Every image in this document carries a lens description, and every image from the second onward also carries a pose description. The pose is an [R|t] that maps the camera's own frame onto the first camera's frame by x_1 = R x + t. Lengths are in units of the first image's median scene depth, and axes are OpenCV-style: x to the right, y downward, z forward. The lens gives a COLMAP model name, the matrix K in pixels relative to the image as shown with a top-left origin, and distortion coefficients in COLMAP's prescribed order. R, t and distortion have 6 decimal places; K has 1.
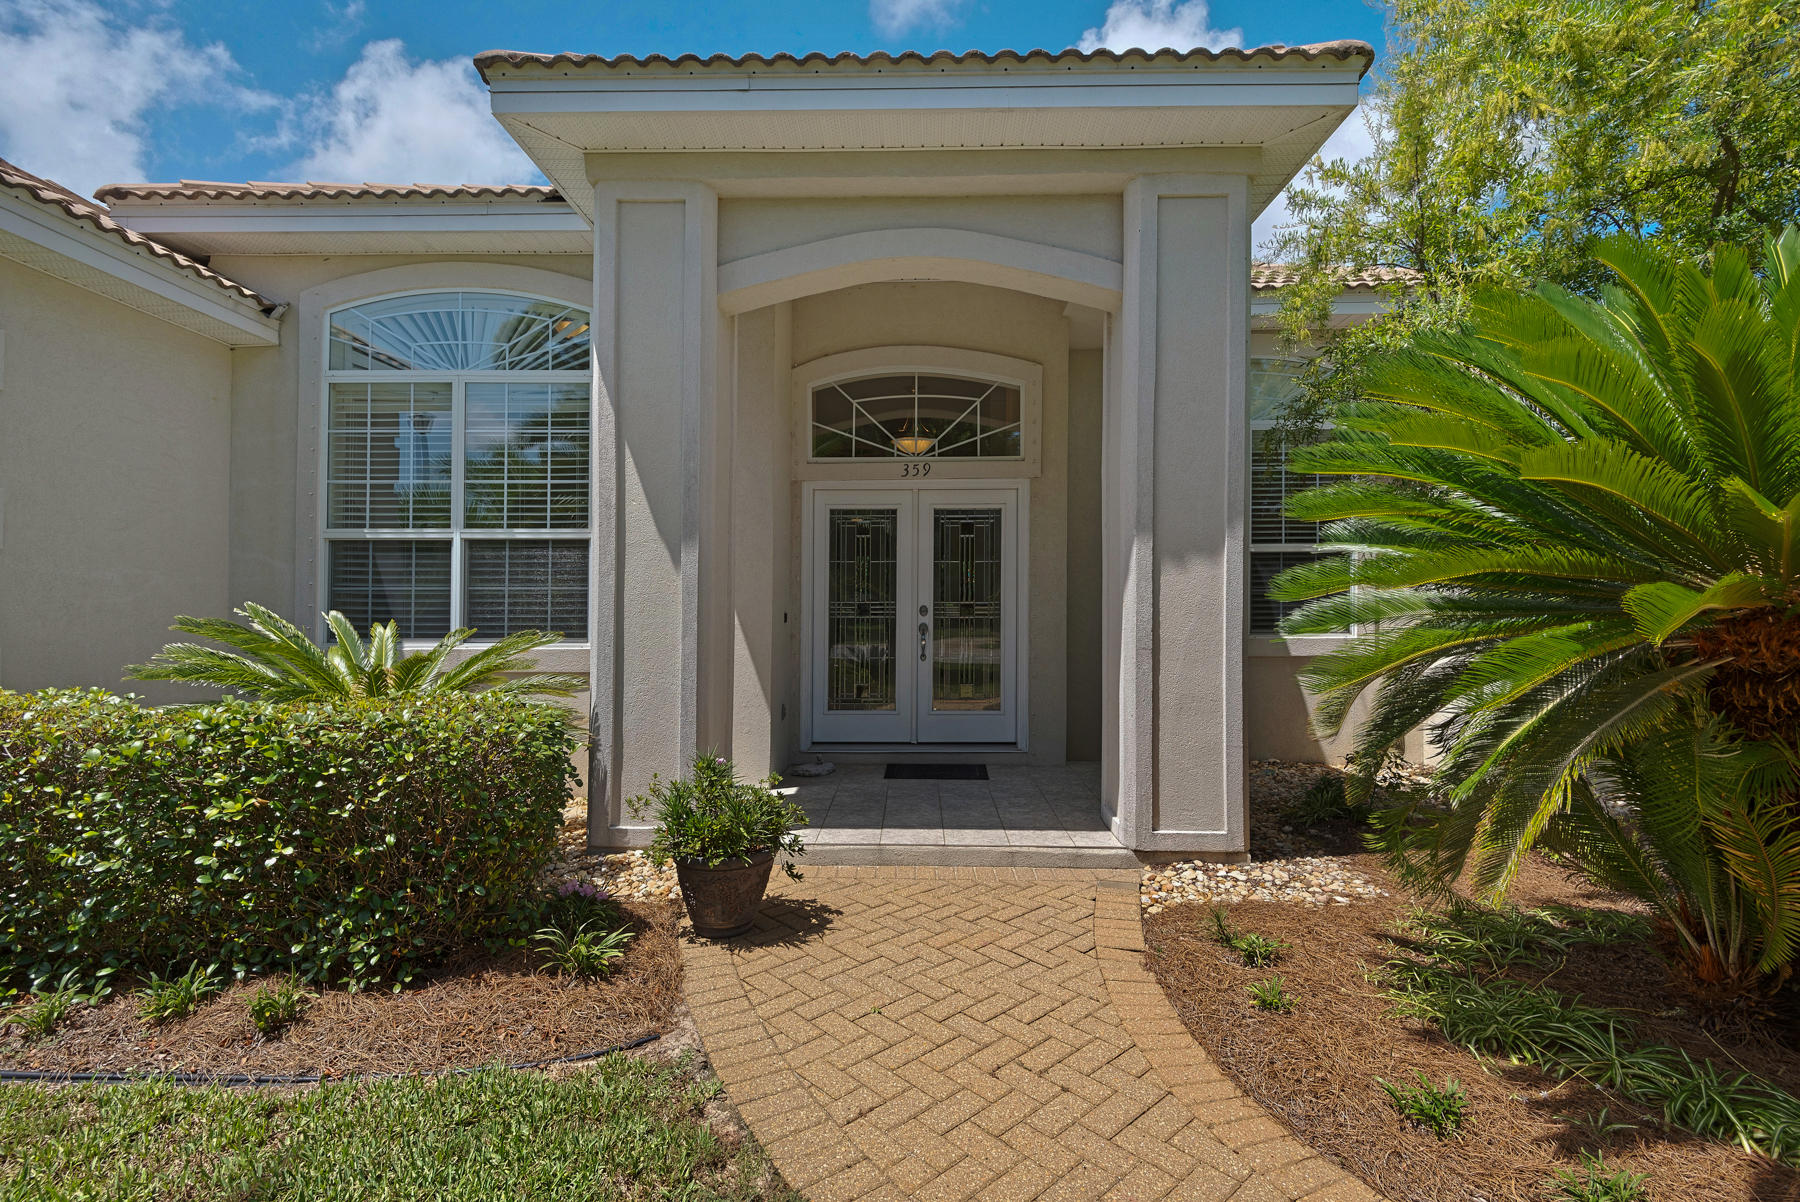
lens RADIAL K [[818.8, 0, 896.7], [0, 818.8, 596.7], [0, 0, 1]] dist [0.010953, -0.003270]
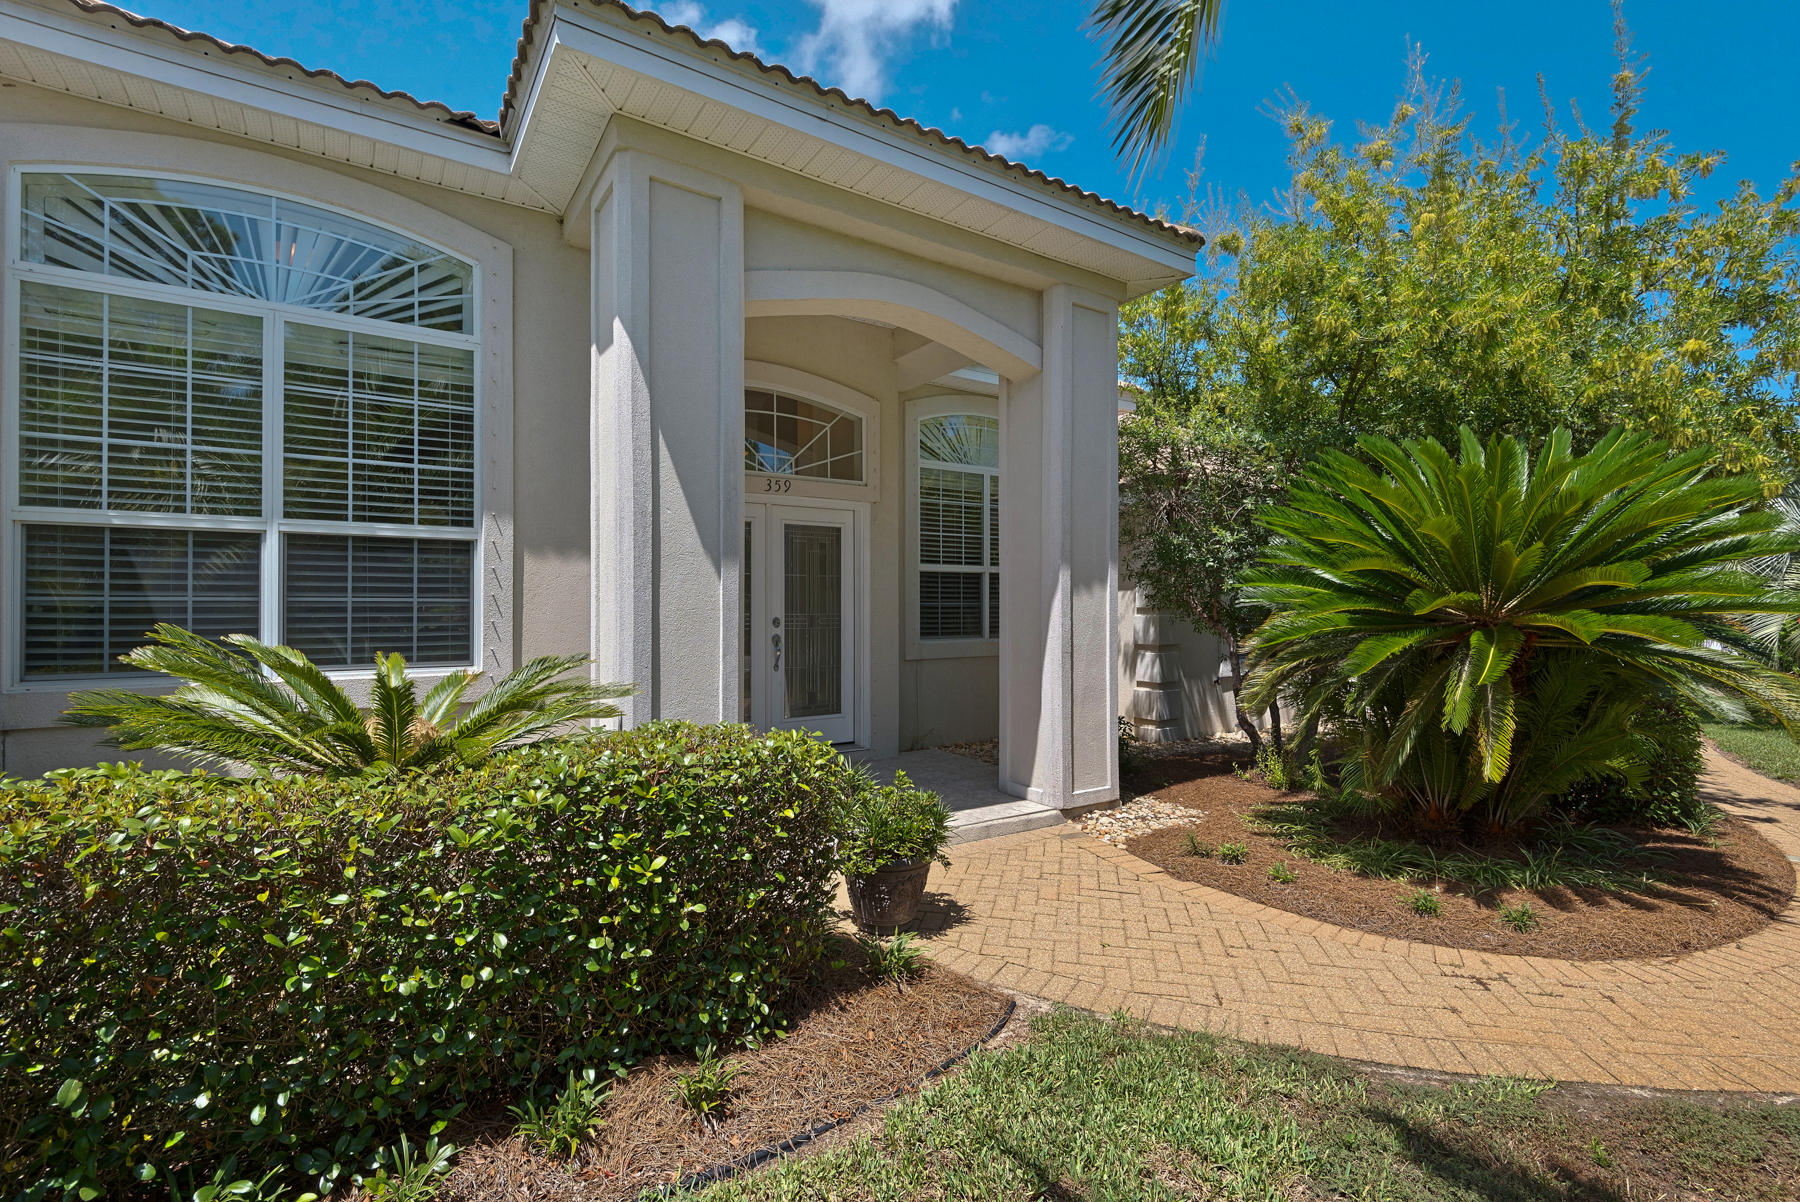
lens RADIAL K [[818.8, 0, 897.0], [0, 818.8, 599.3], [0, 0, 1]] dist [0.010953, -0.003270]
pose [[0.821297, 0.006149, 0.570467, -0.624419], [-0.003545, 0.999978, -0.005674, -0.009481], [-0.570490, 0.002638, 0.821301, 0.094069]]
